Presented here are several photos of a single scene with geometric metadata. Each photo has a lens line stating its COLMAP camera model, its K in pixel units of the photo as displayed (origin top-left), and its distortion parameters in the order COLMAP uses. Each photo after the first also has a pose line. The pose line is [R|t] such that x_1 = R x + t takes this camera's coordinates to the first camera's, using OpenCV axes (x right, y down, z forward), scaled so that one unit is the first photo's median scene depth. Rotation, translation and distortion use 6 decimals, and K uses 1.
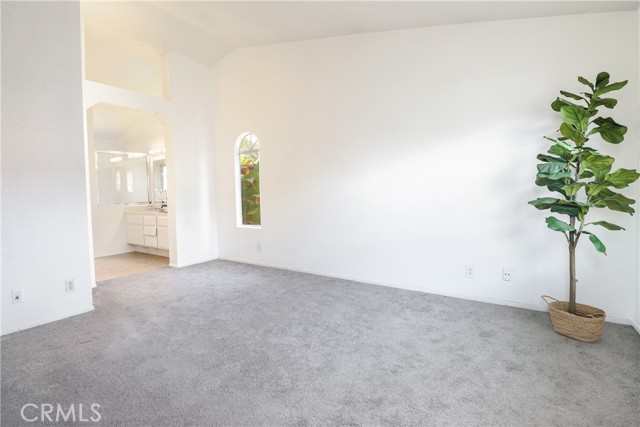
lens RADIAL K [[296.5, 0, 322.2], [0, 296.5, 204.9], [0, 0, 1]] dist [-0.000154, -0.011488]
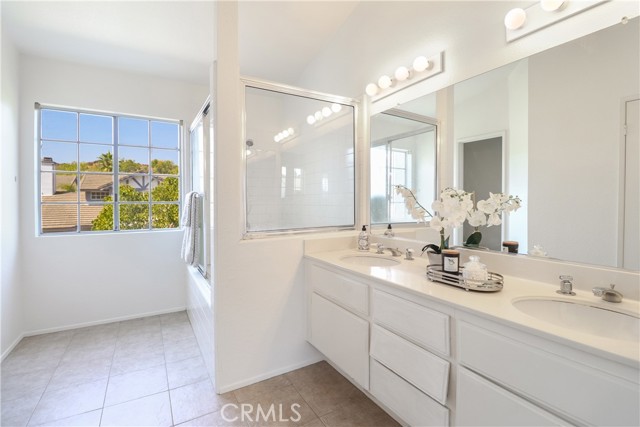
lens RADIAL K [[296.5, 0, 322.2], [0, 296.5, 204.9], [0, 0, 1]] dist [-0.000154, -0.011488]
pose [[0.898592, 0.016170, -0.438486, -0.436915], [-0.029069, 0.999319, -0.022720, -0.025312], [0.437820, 0.033162, 0.898451, 0.609344]]
